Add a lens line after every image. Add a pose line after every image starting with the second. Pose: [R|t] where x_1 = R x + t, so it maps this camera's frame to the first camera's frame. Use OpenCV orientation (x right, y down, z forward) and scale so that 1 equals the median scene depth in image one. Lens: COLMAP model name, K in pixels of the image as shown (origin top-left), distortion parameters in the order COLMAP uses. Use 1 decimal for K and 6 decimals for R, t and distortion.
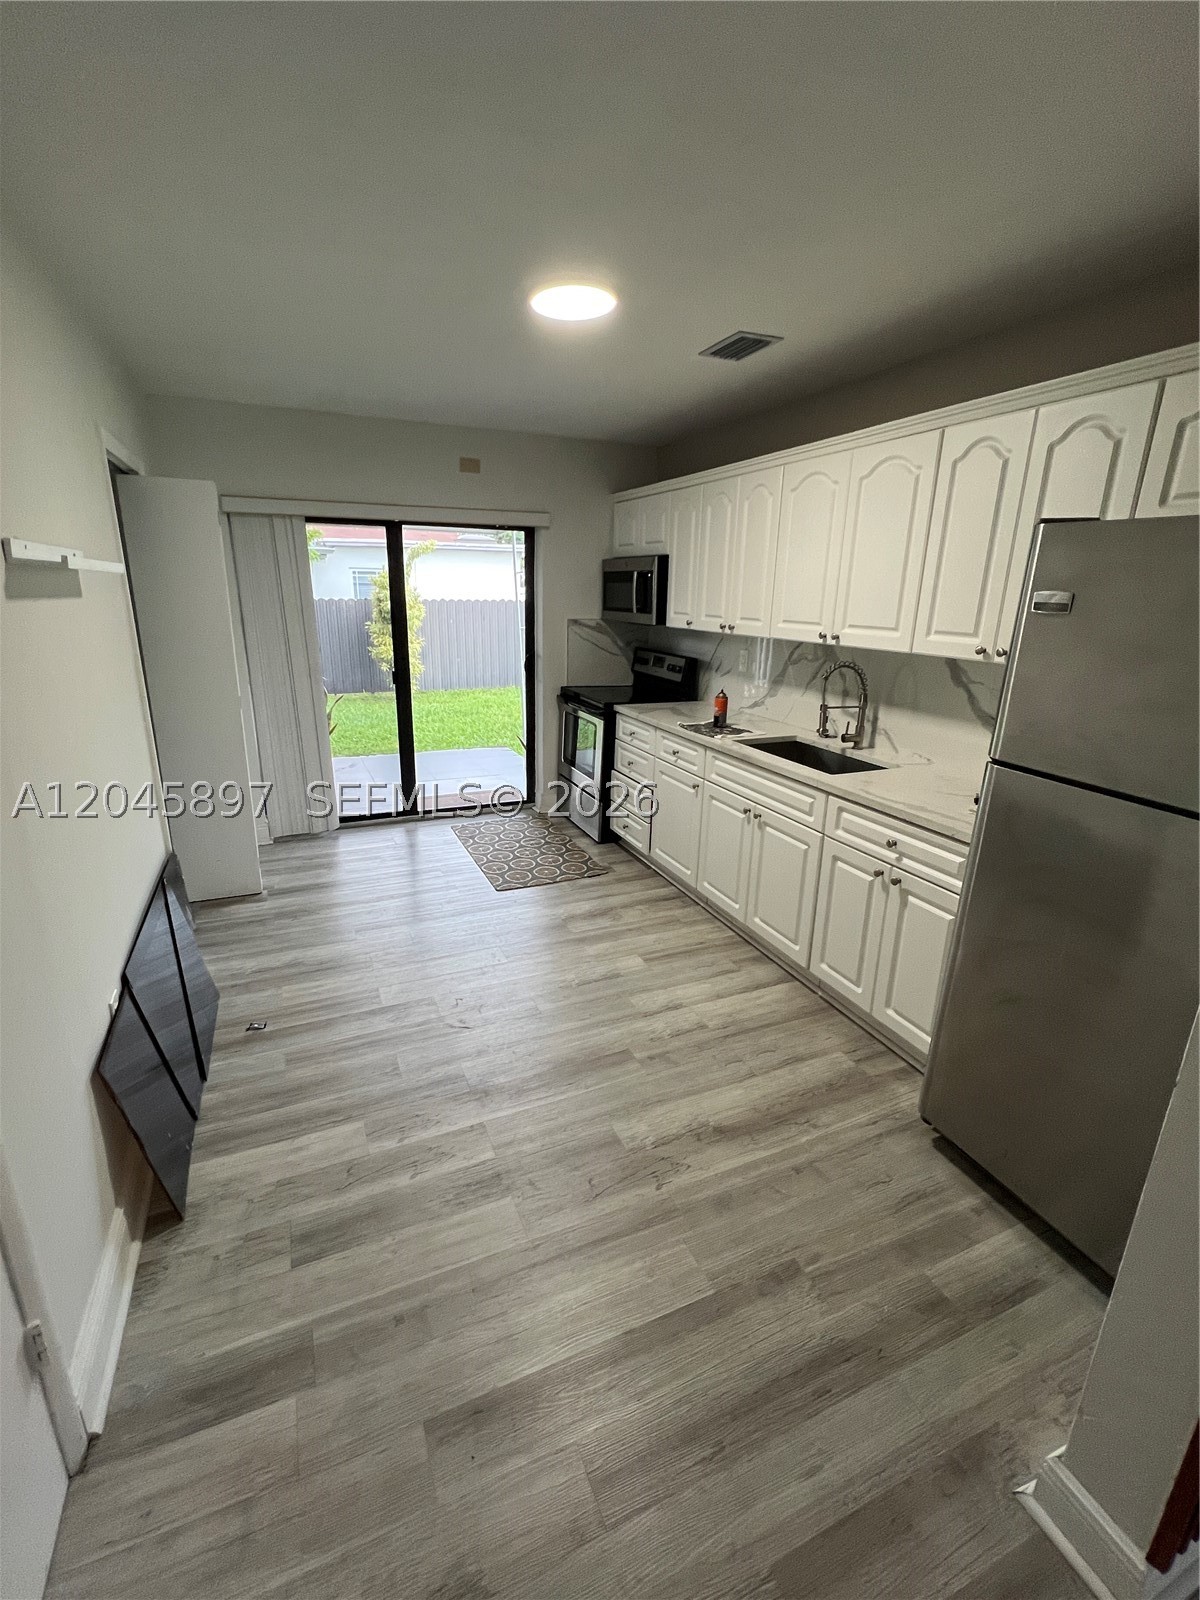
lens RADIAL K [[711.2, 0, 594.3], [0, 711.2, 800.6], [0, 0, 1]] dist [-0.003571, 0.000261]
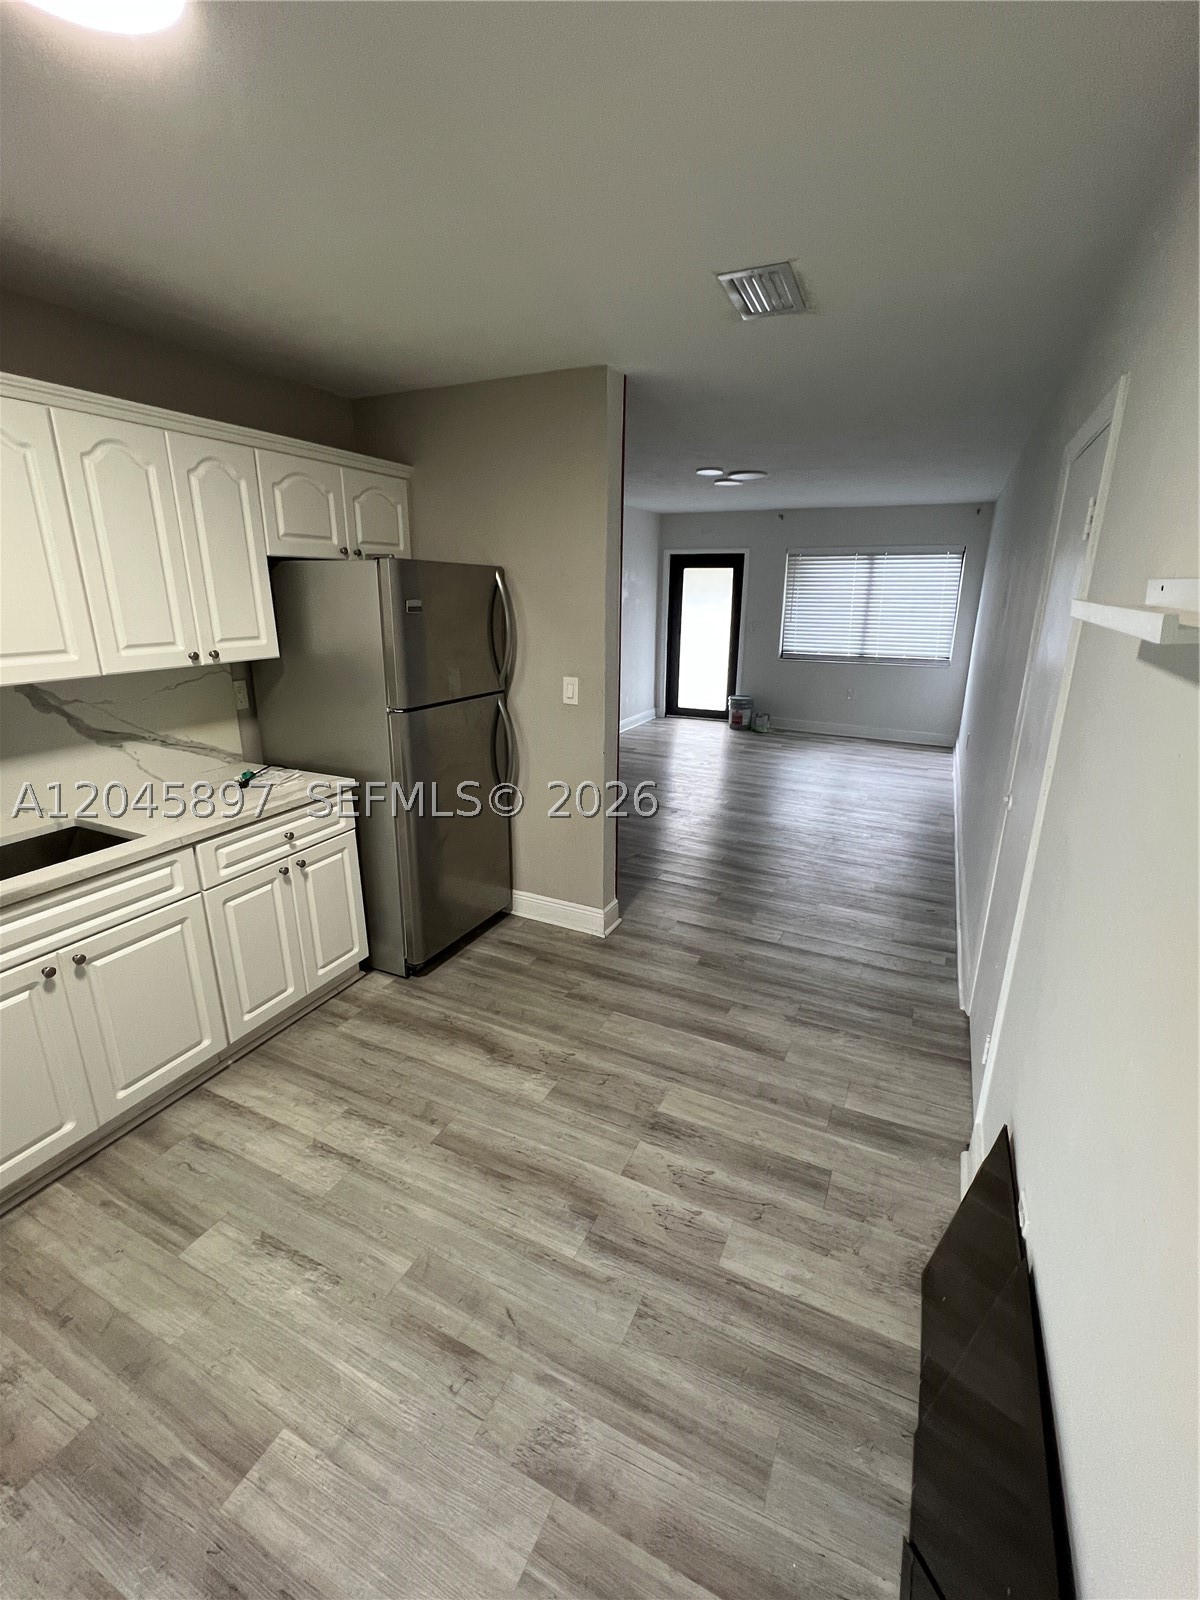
lens RADIAL K [[711.2, 0, 591.8], [0, 711.2, 804.4], [0, 0, 1]] dist [-0.003571, 0.000261]
pose [[-0.652173, -0.244069, 0.717705, -0.706854], [0.202291, 0.856390, 0.475052, -0.439952], [-0.730581, 0.455001, -0.509142, 1.312948]]
